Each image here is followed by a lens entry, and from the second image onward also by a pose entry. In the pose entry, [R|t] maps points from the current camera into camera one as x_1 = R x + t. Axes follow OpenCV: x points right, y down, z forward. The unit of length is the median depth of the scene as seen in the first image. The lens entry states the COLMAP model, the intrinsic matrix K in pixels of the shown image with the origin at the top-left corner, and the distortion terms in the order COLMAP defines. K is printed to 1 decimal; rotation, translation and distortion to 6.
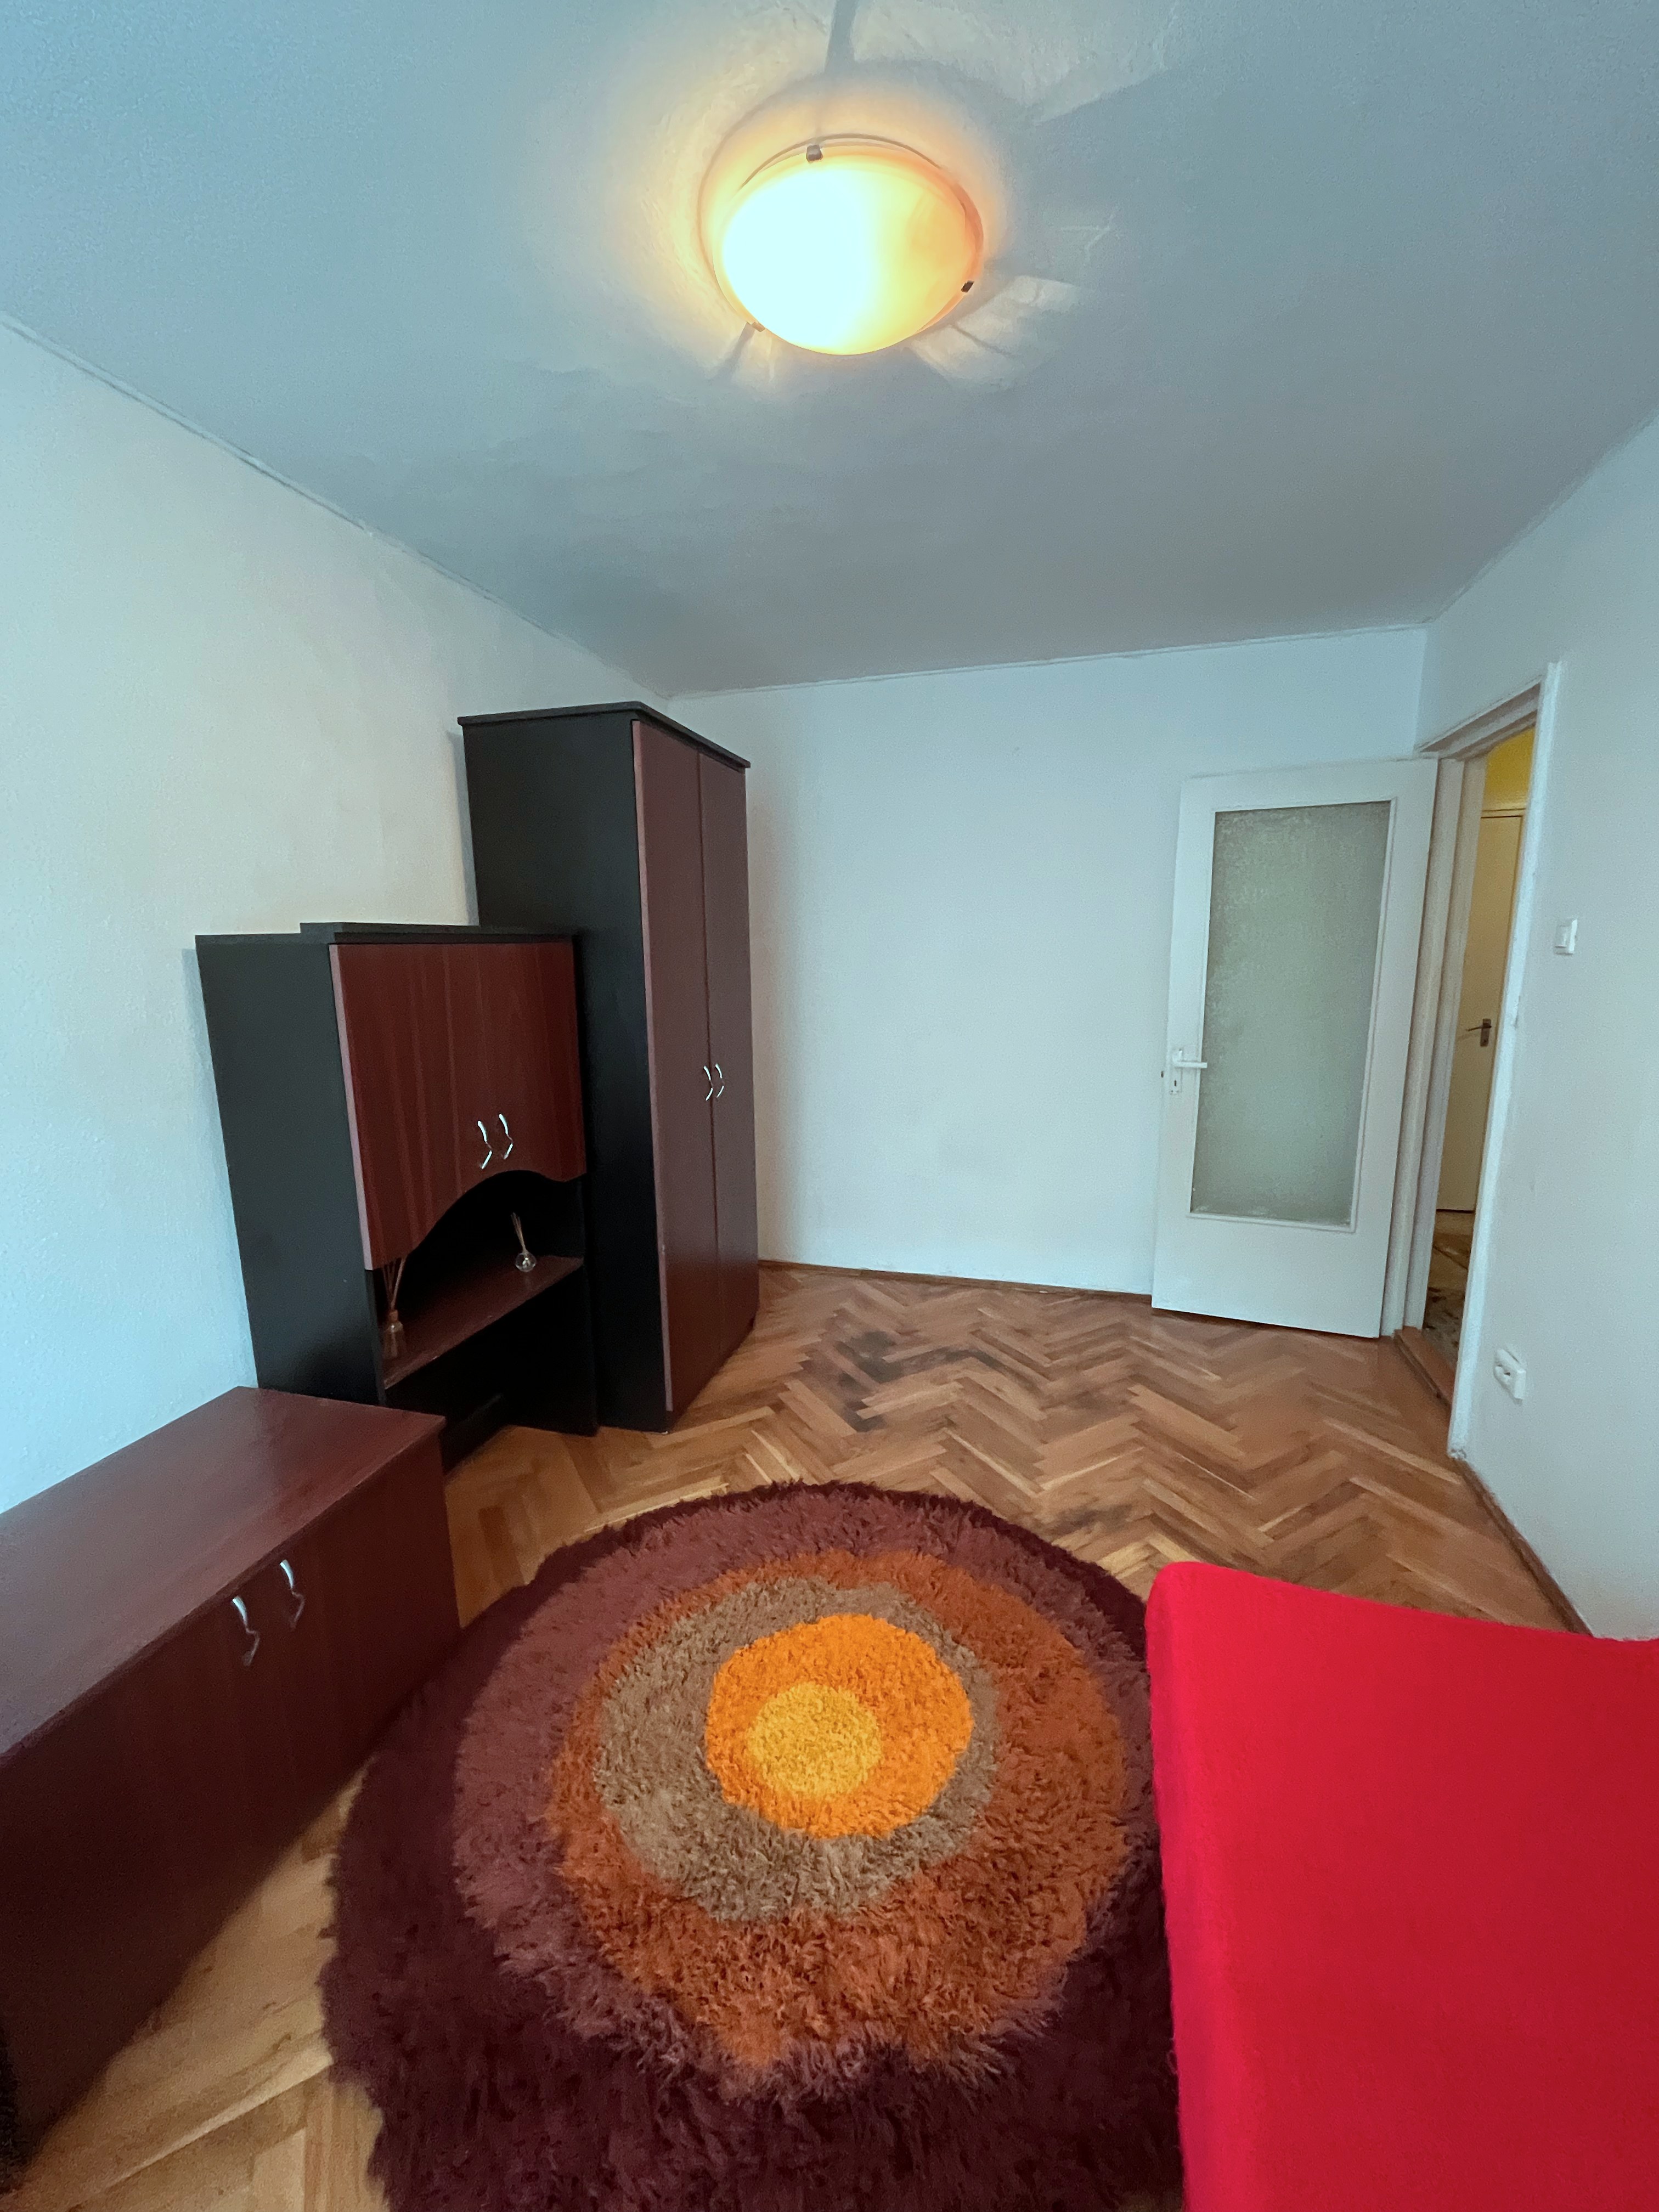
lens RADIAL K [[900.5, 0, 829.5], [0, 900.5, 1106.0], [0, 0, 1]] dist [-0.000068, -0.000796]
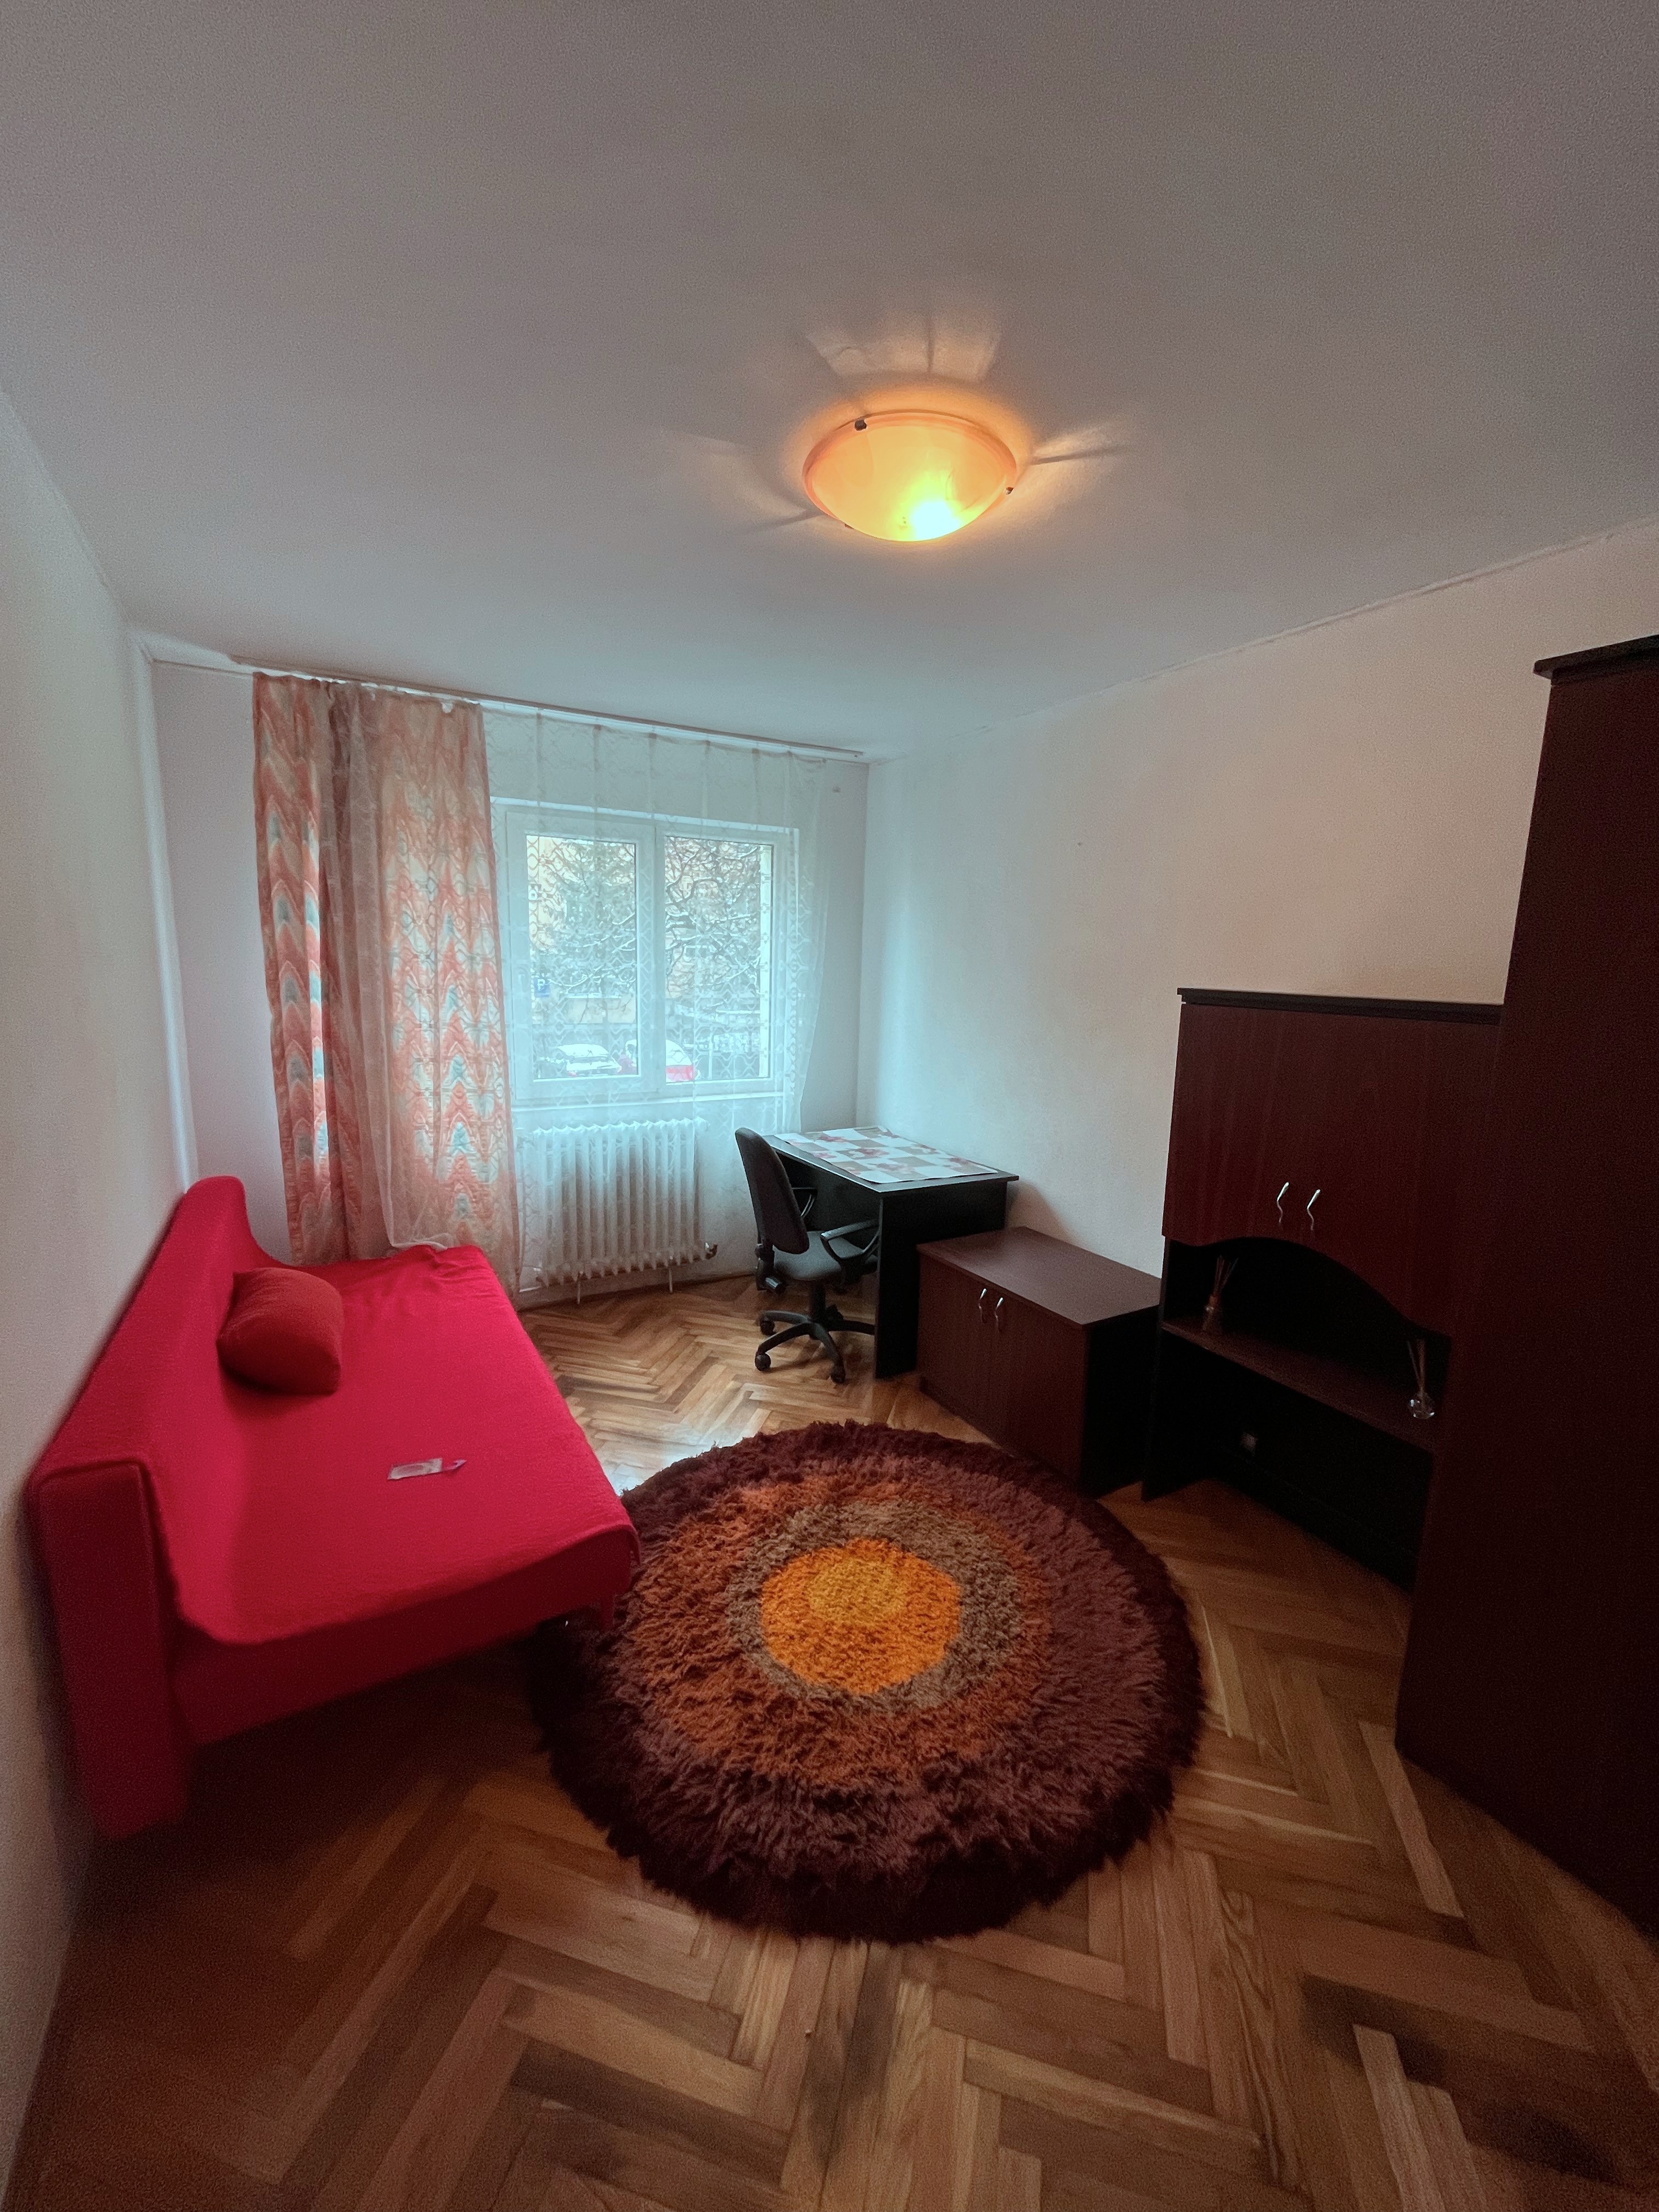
lens RADIAL K [[900.5, 0, 829.5], [0, 900.5, 1106.0], [0, 0, 1]] dist [-0.000068, -0.000796]
pose [[-0.707074, 0.110991, -0.698375, 0.647979], [-0.141420, 0.945459, 0.293442, -0.276046], [0.692854, 0.306249, -0.652812, 1.207763]]
